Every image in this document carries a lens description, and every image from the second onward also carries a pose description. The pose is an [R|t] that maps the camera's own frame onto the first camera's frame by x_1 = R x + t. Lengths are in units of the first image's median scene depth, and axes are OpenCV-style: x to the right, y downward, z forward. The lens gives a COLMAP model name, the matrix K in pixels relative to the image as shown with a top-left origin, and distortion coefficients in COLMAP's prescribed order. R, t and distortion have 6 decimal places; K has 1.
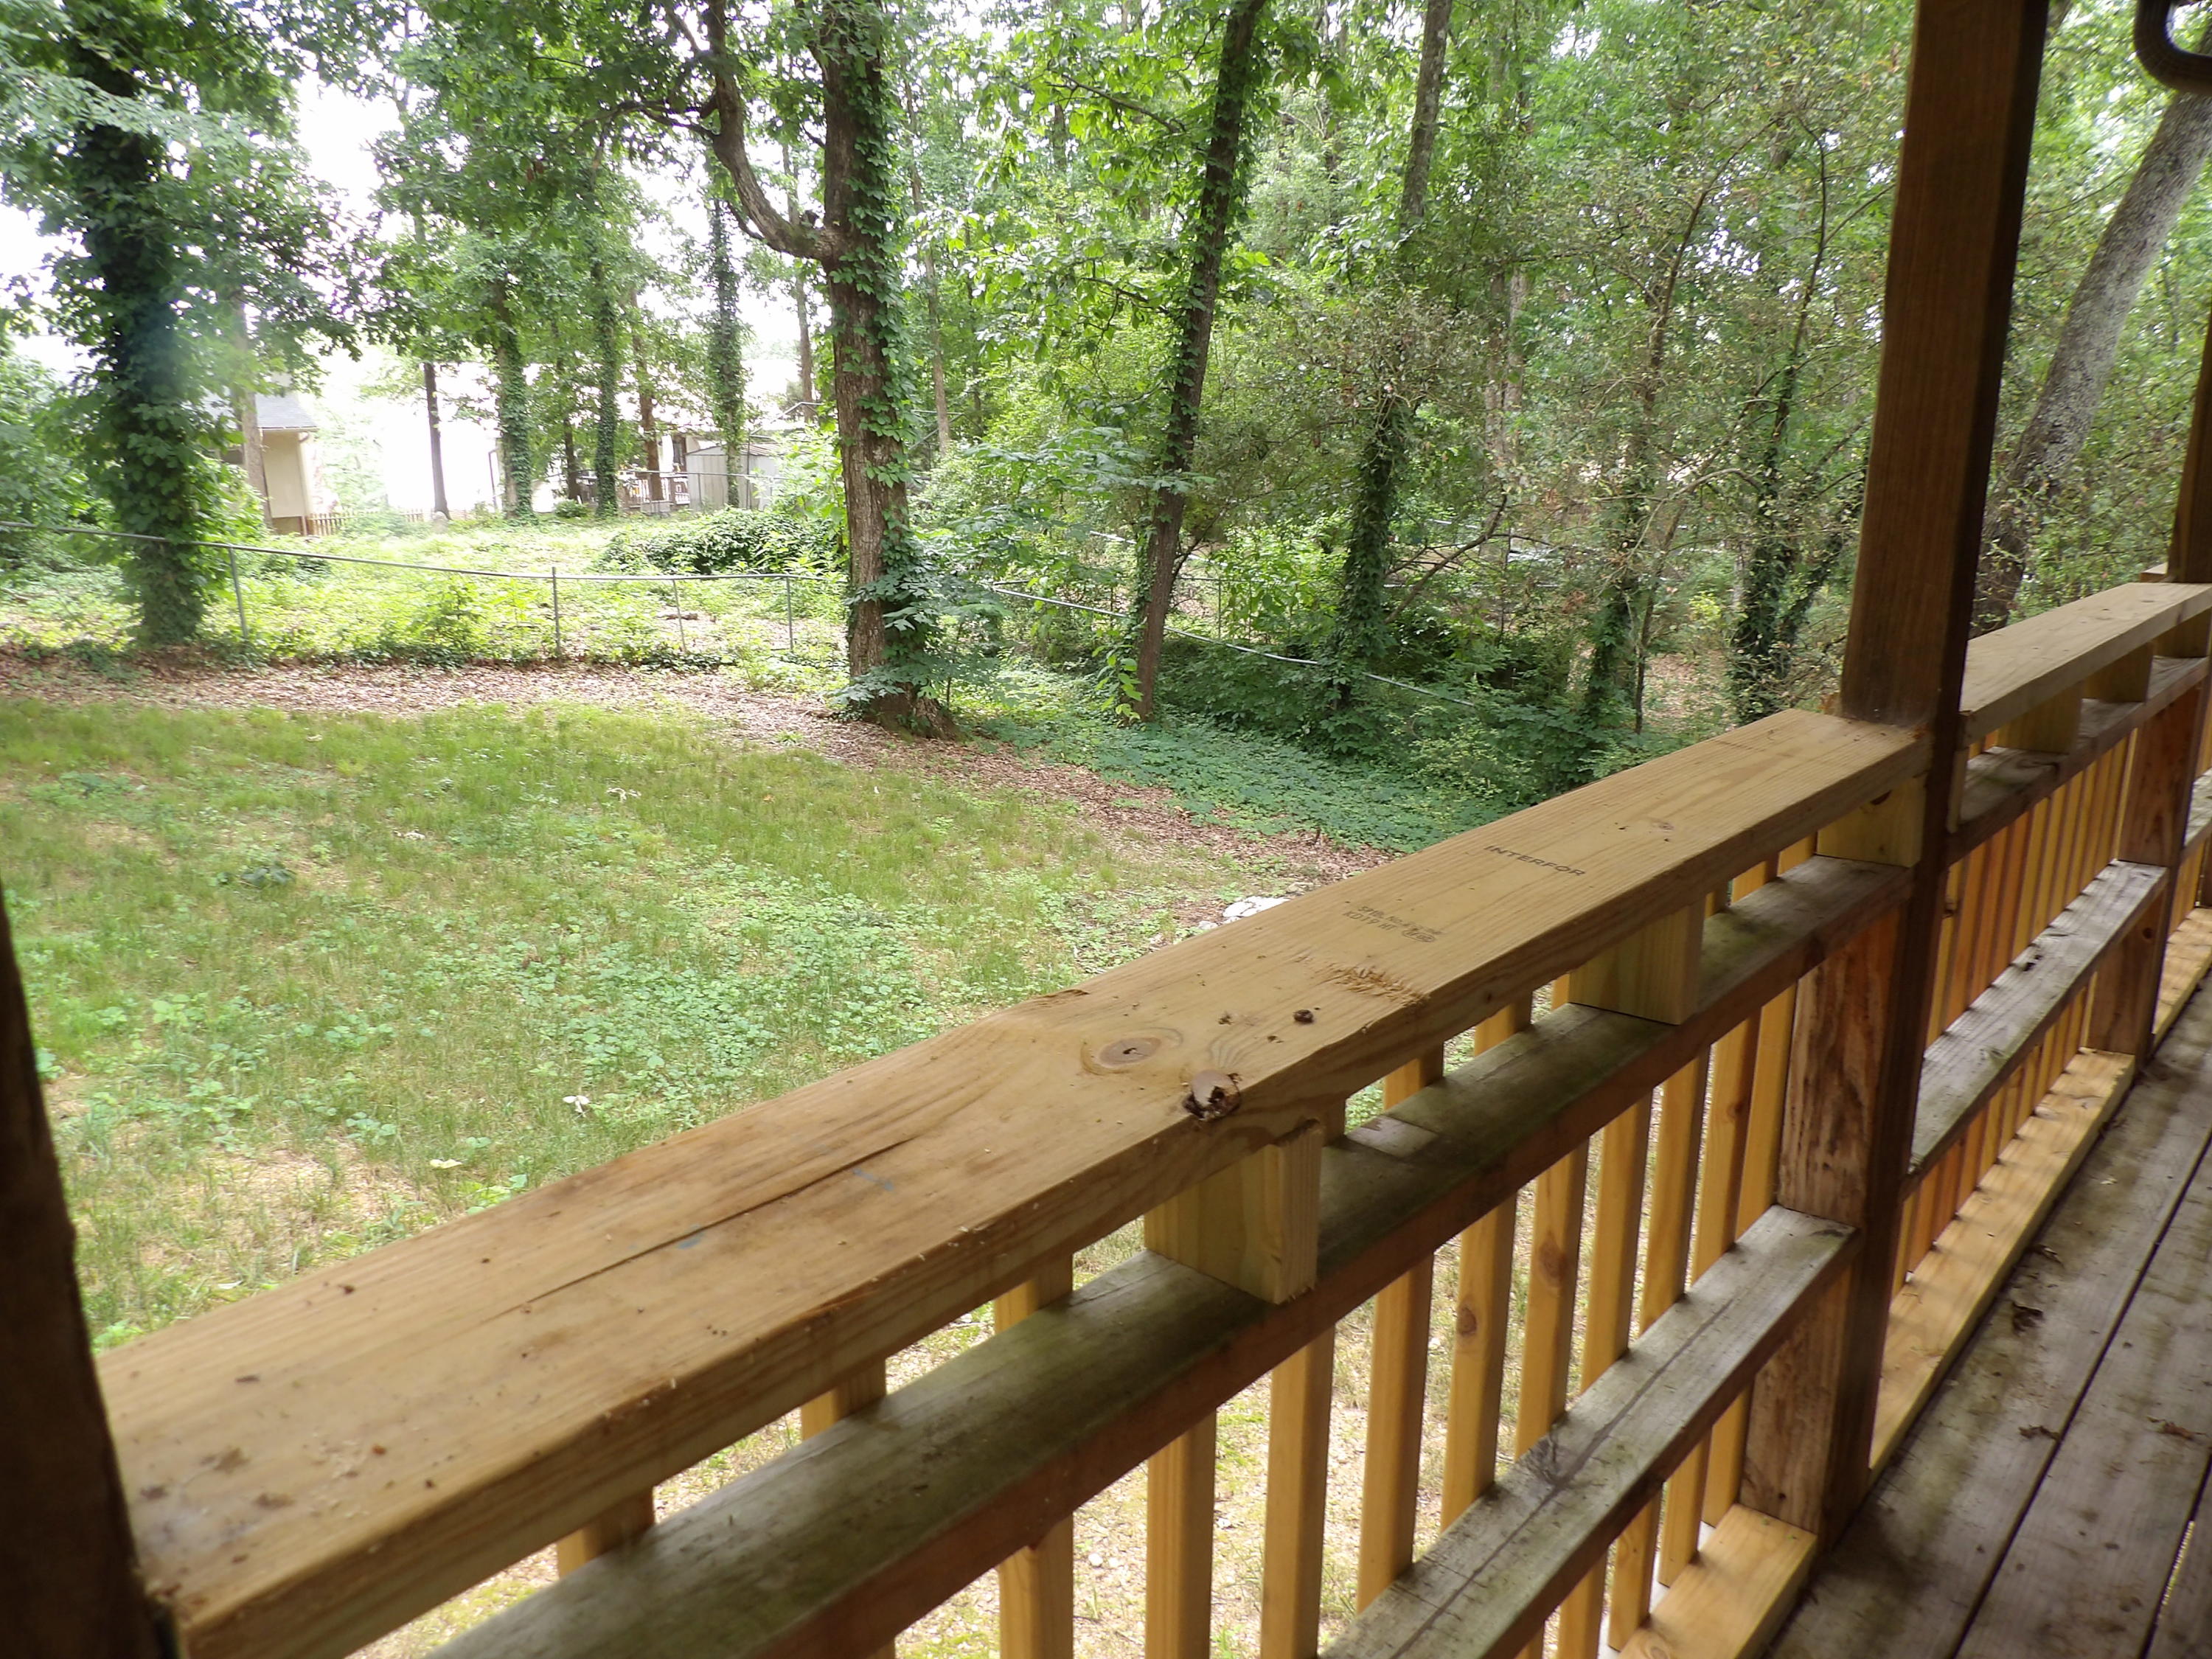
lens RADIAL K [[1585.3, 0, 1099.9], [0, 1585.3, 832.3], [0, 0, 1]] dist [-0.023072, 0.032273]
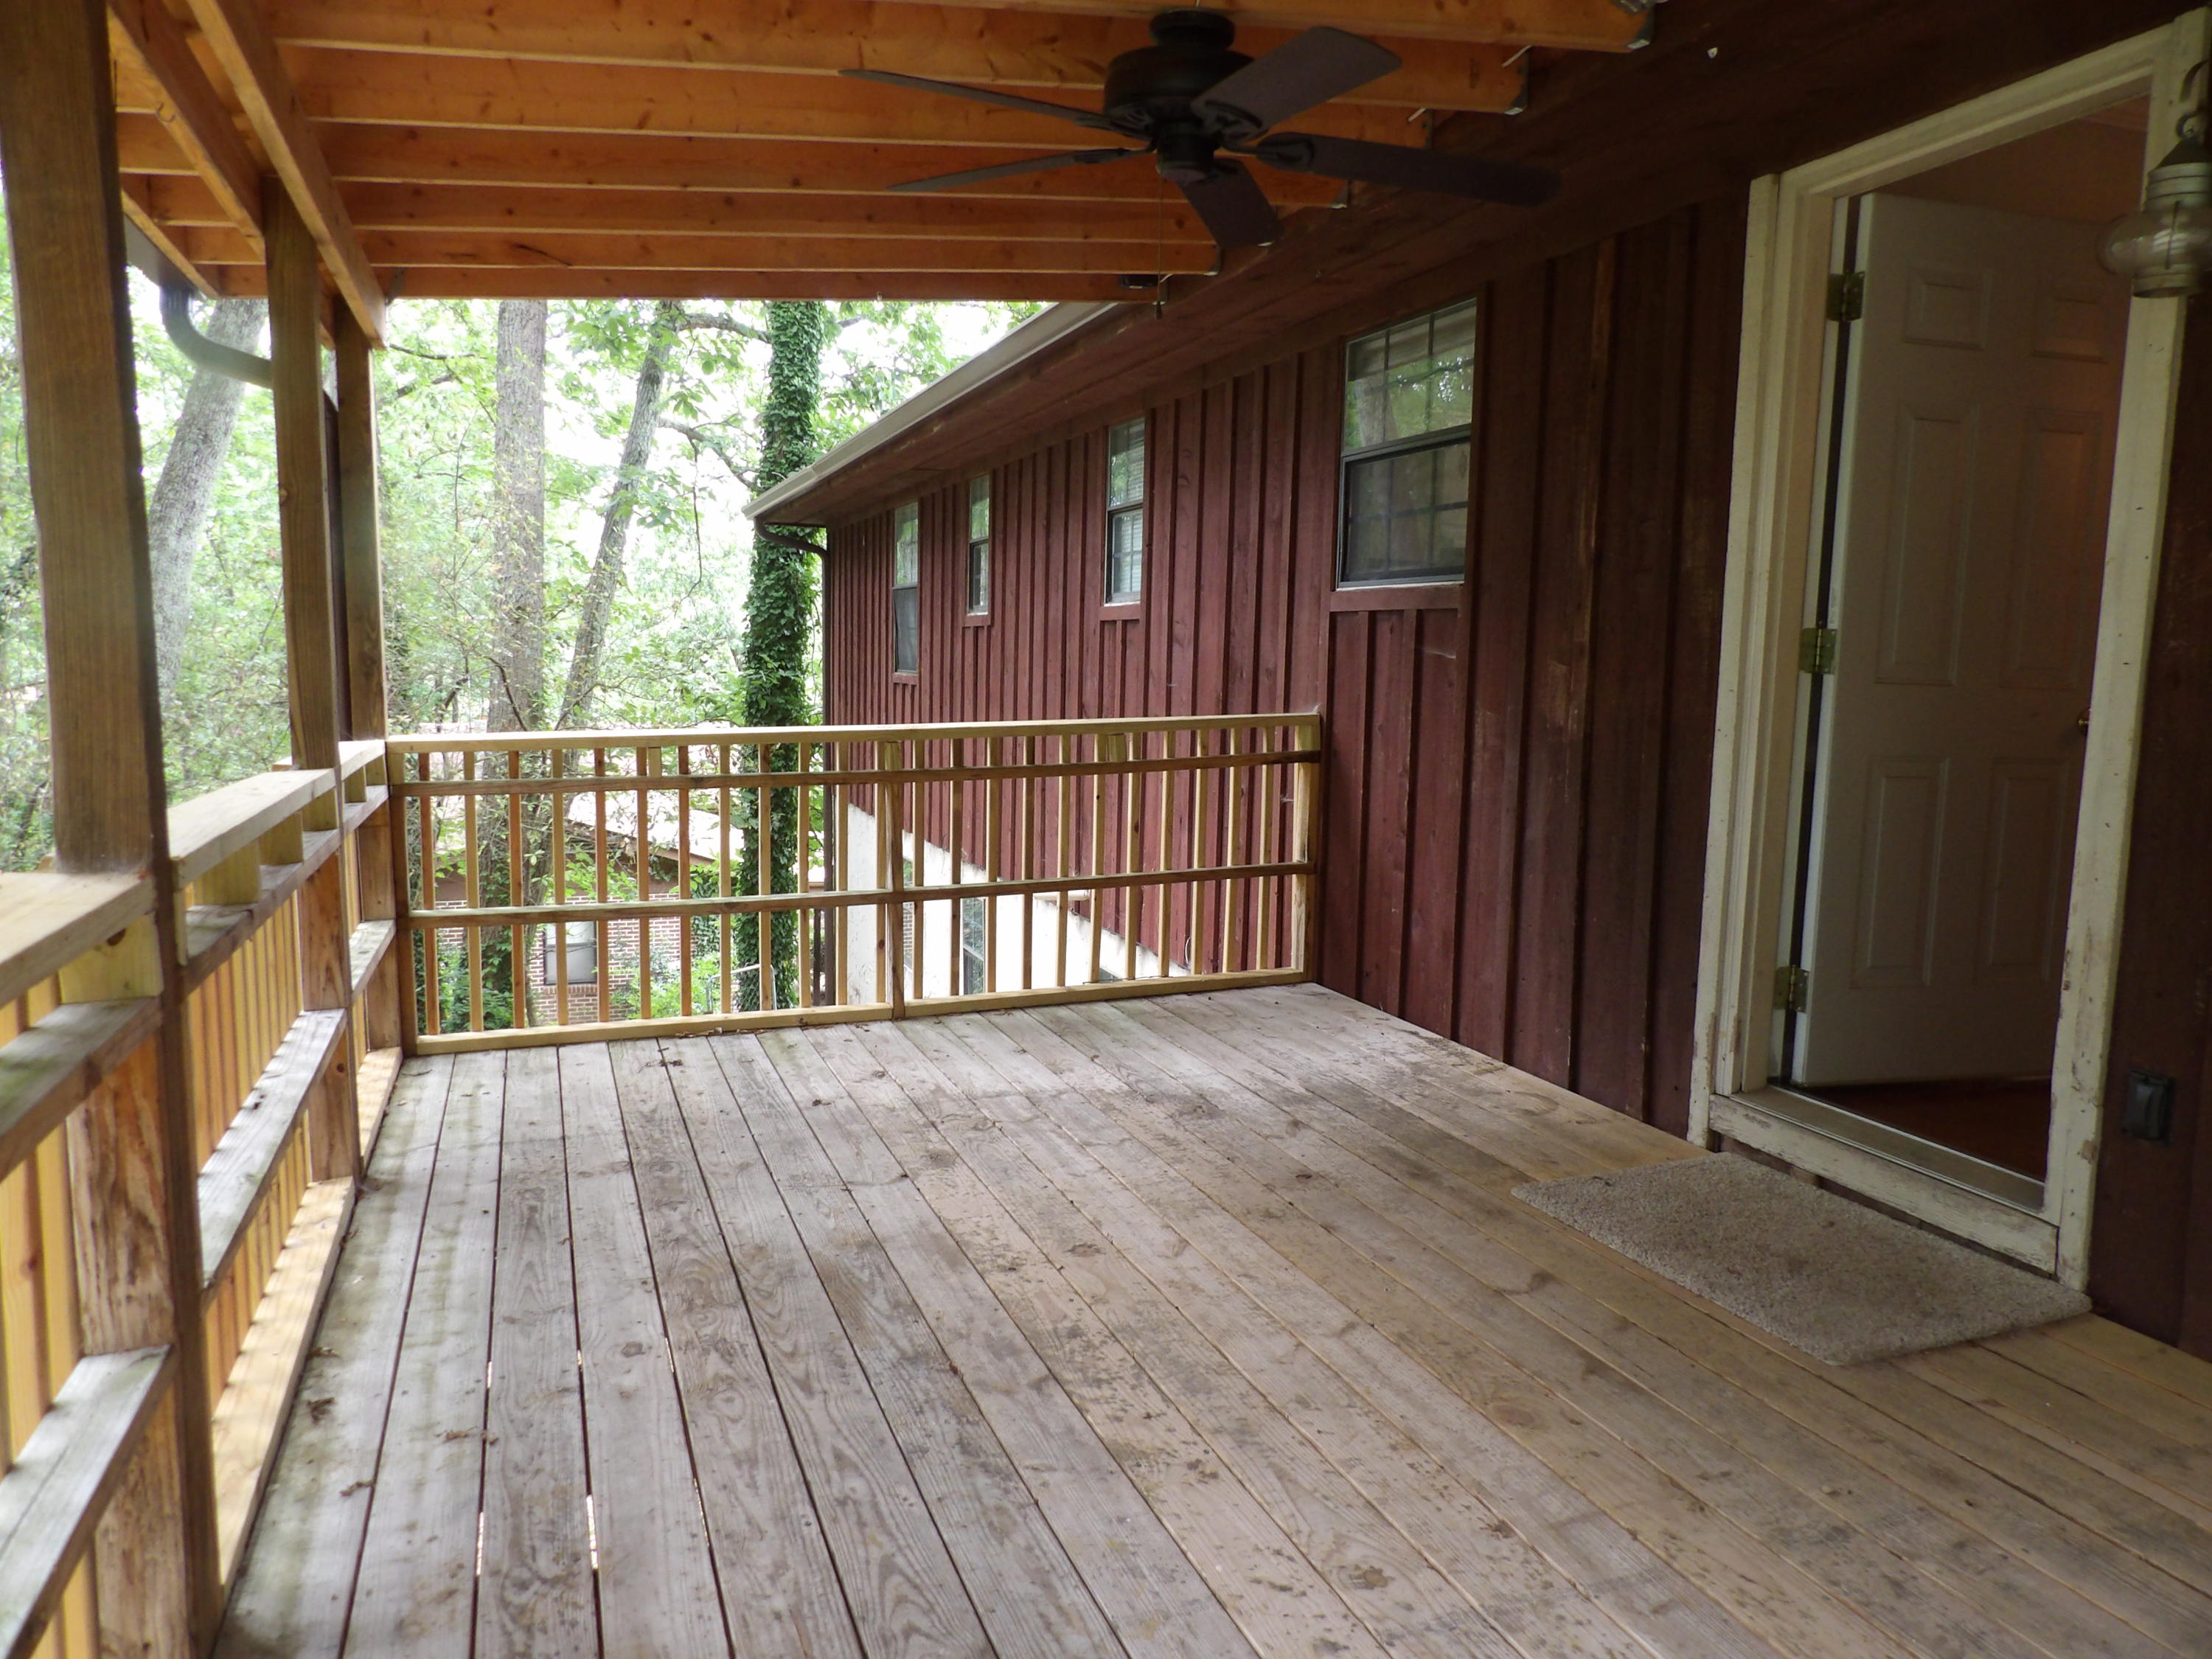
lens RADIAL K [[1585.3, 0, 1086.3], [0, 1585.3, 824.5], [0, 0, 1]] dist [-0.023072, 0.032273]
pose [[0.479670, -0.080634, 0.873736, -0.015608], [0.216791, 0.975788, -0.028964, 0.009446], [-0.850246, 0.203312, 0.485537, -0.013417]]
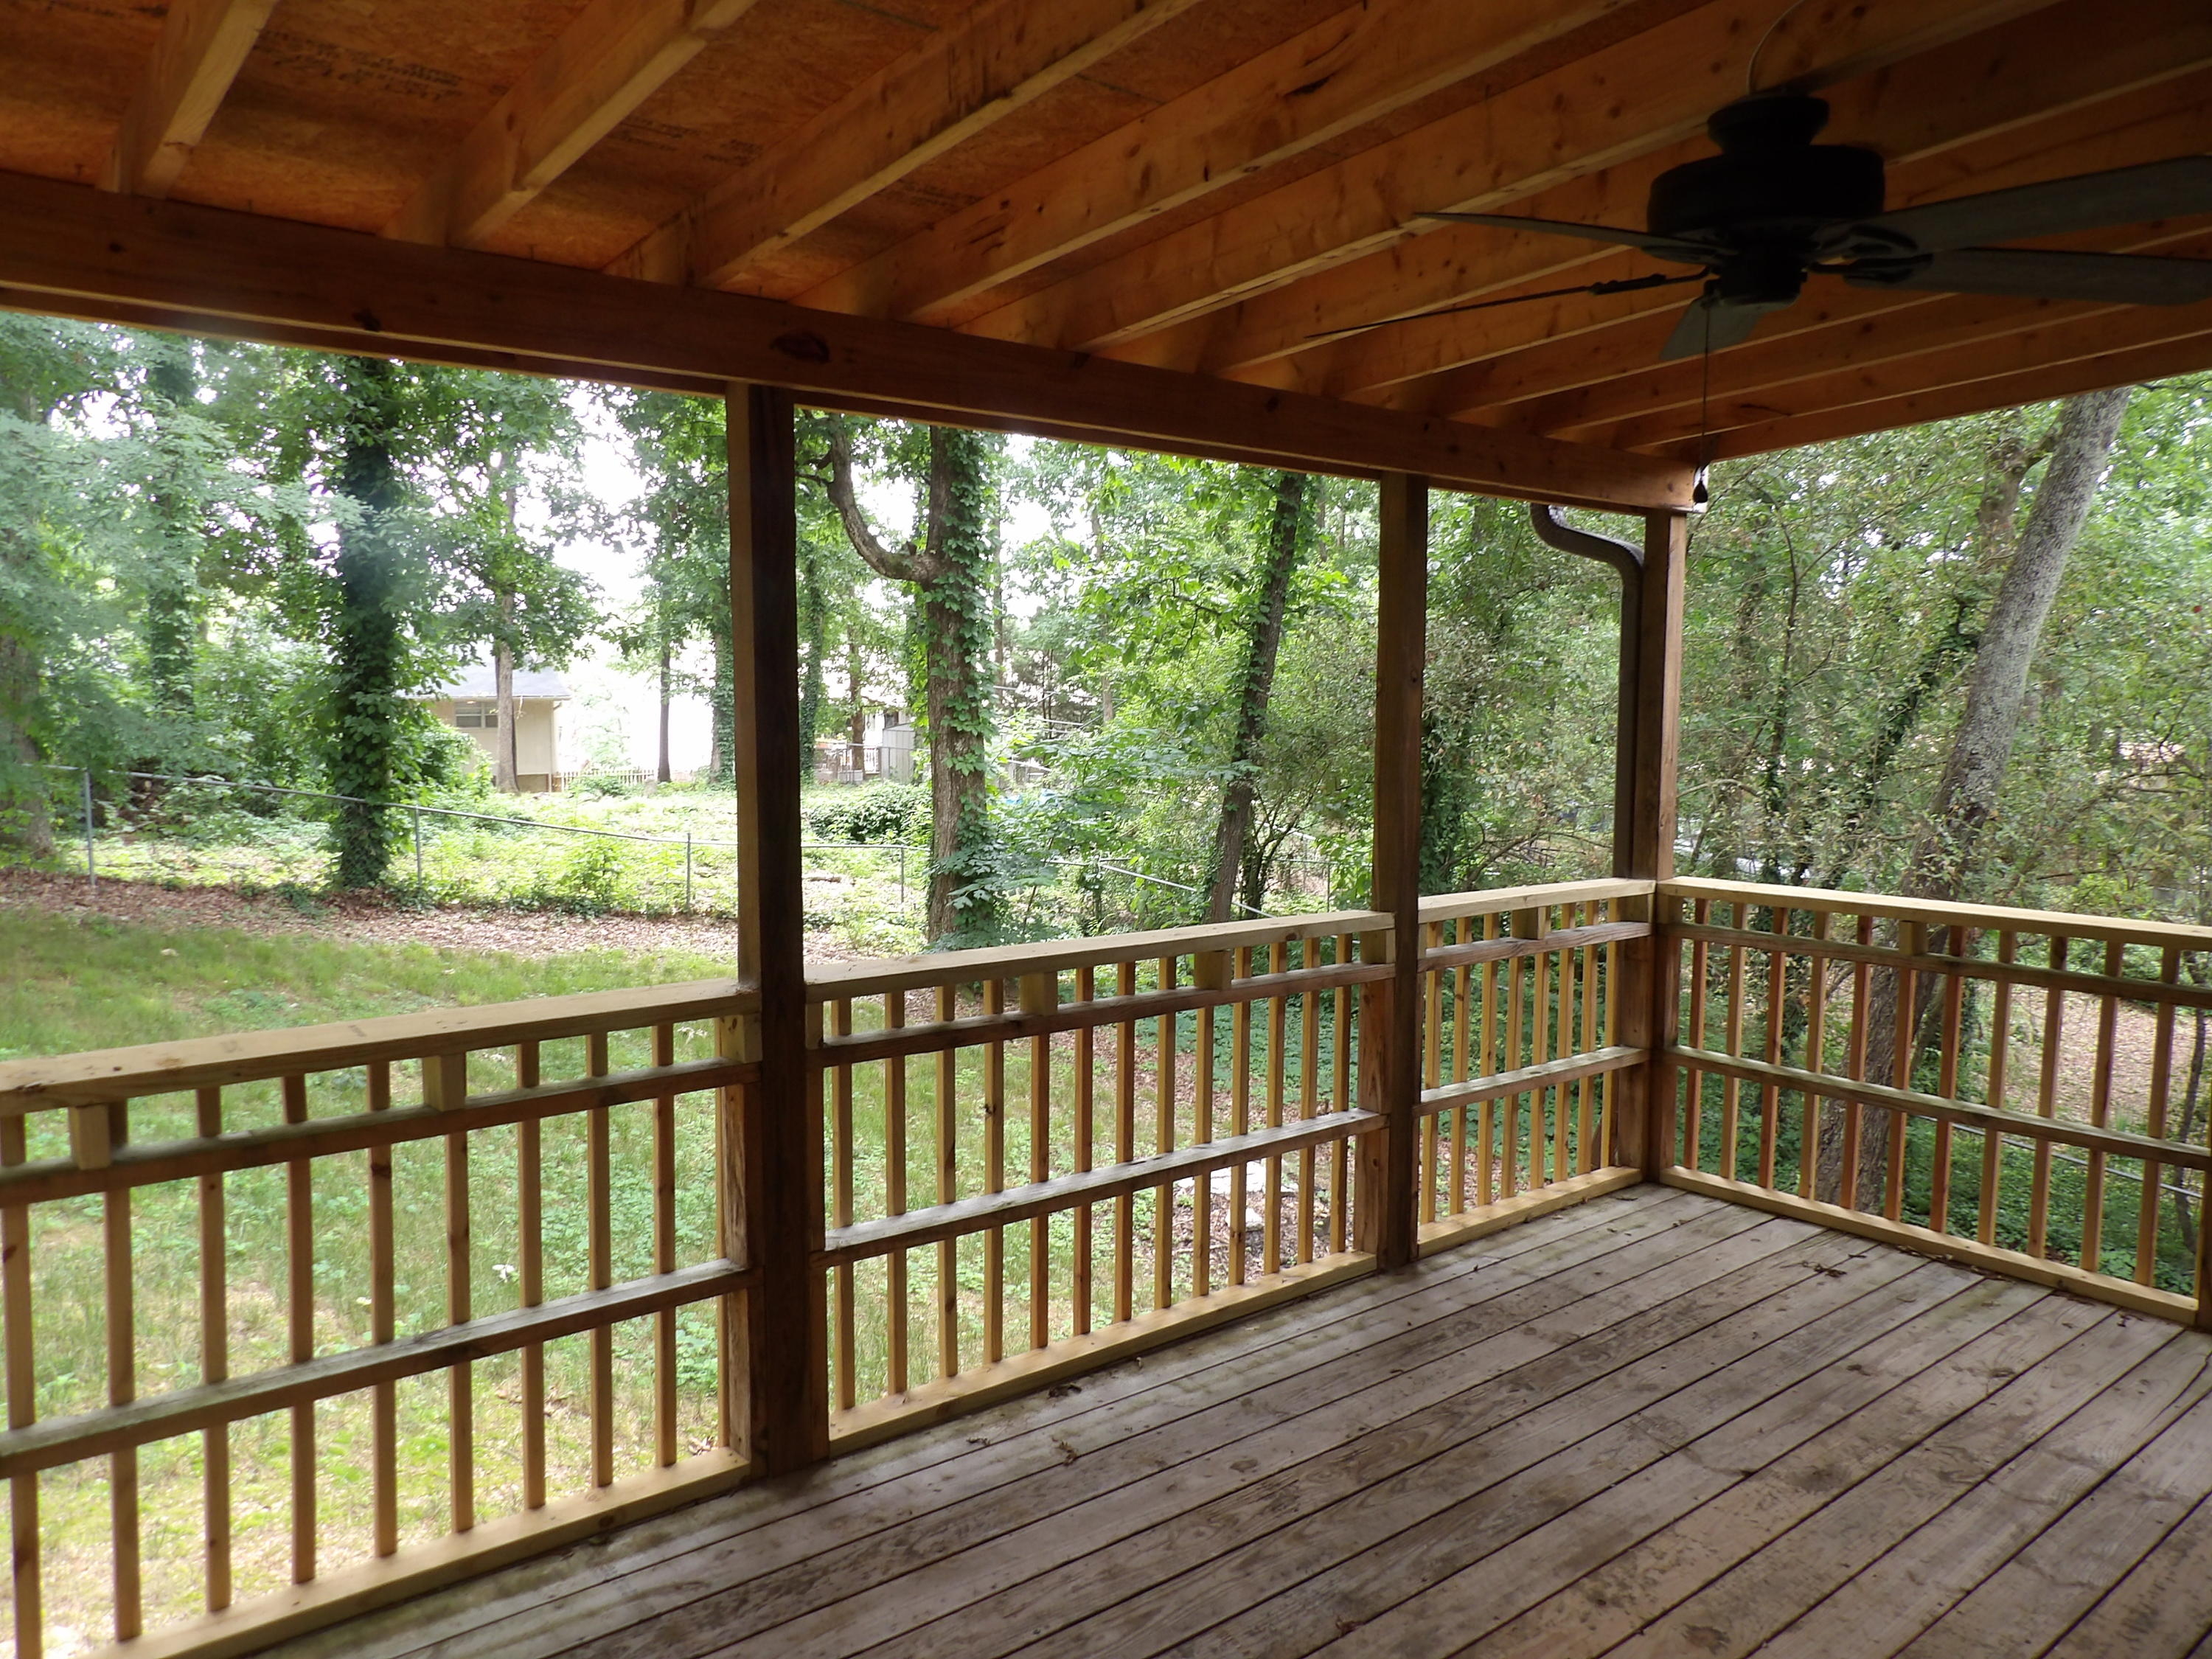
lens RADIAL K [[1585.3, 0, 1099.3], [0, 1585.3, 829.1], [0, 0, 1]] dist [-0.023072, 0.032273]
pose [[0.989299, 0.032402, -0.142260, 0.137707], [-0.056258, 0.984347, -0.167022, 0.004852], [0.134621, 0.173238, 0.975636, -0.096755]]
